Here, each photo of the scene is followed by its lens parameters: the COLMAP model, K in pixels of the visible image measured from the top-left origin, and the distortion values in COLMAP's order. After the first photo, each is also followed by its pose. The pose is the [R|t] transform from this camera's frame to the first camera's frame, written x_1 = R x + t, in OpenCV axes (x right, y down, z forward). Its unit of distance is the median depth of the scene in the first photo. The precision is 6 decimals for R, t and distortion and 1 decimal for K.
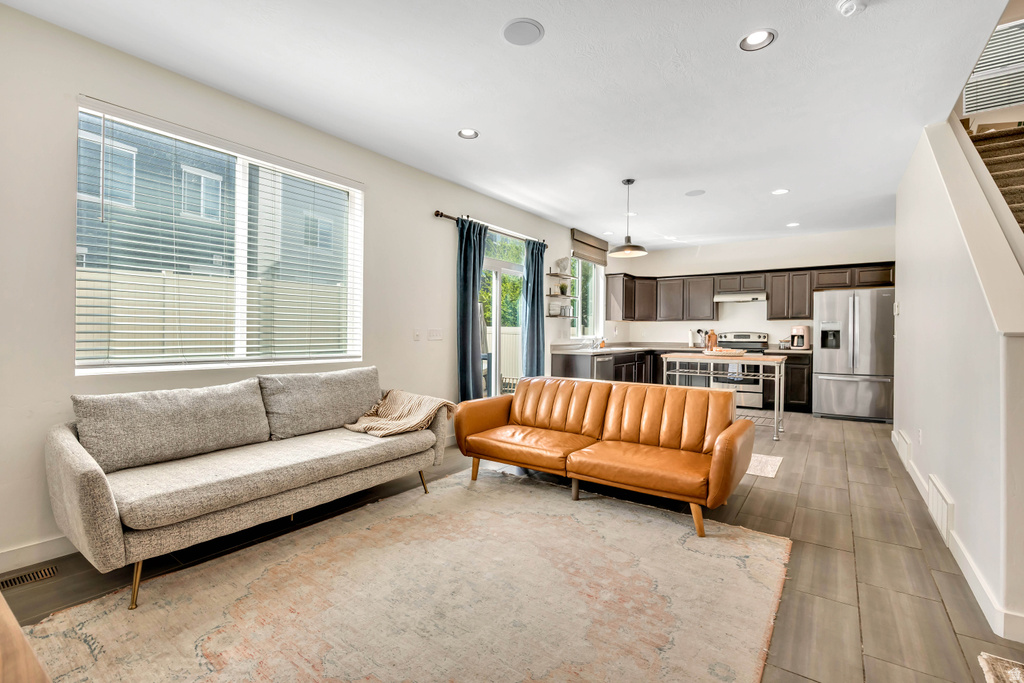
lens RADIAL K [[454.2, 0, 508.1], [0, 454.2, 331.7], [0, 0, 1]] dist [-0.004117, -0.000613]
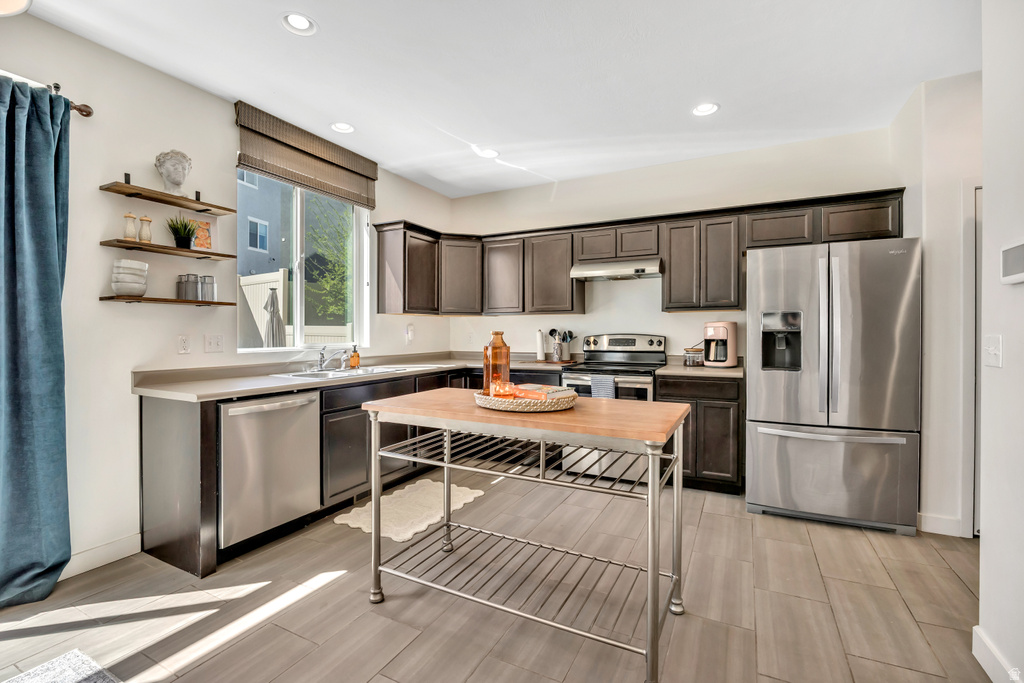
lens RADIAL K [[454.2, 0, 508.1], [0, 454.2, 331.7], [0, 0, 1]] dist [-0.004117, -0.000613]
pose [[0.990306, -0.005933, 0.138778, 0.327071], [0.005844, 0.999982, 0.001046, -0.003493], [-0.138781, -0.000225, 0.990323, 0.512460]]
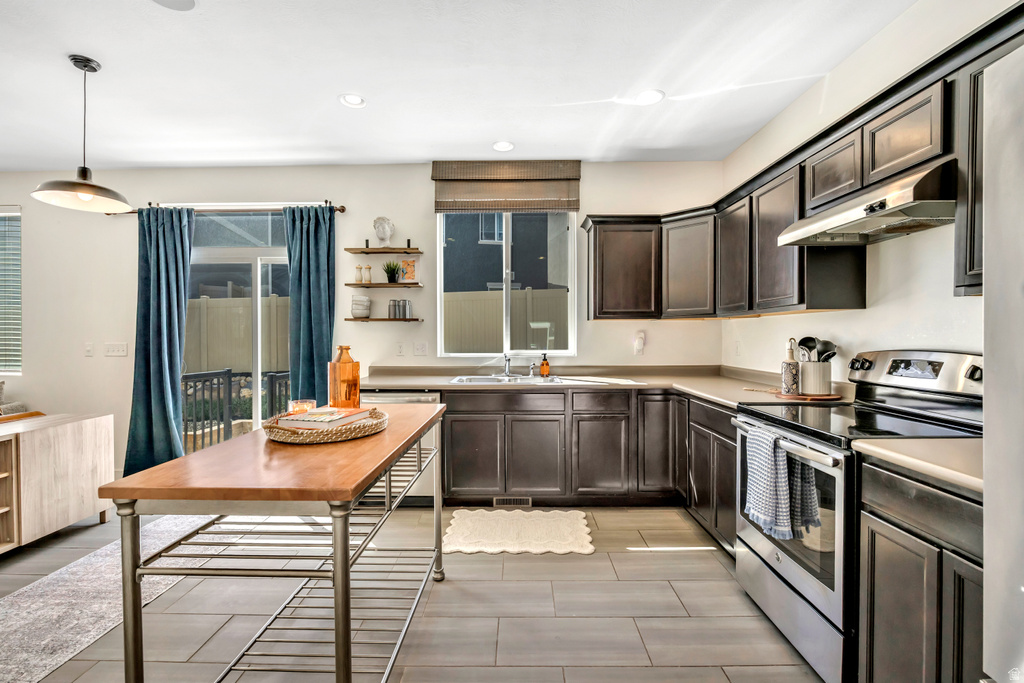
lens RADIAL K [[454.2, 0, 508.1], [0, 454.2, 331.7], [0, 0, 1]] dist [-0.004117, -0.000613]
pose [[0.569472, -0.013792, -0.821895, 0.635244], [0.008682, 0.999904, -0.010763, -0.008247], [0.821965, -0.001006, 0.569538, 0.726996]]
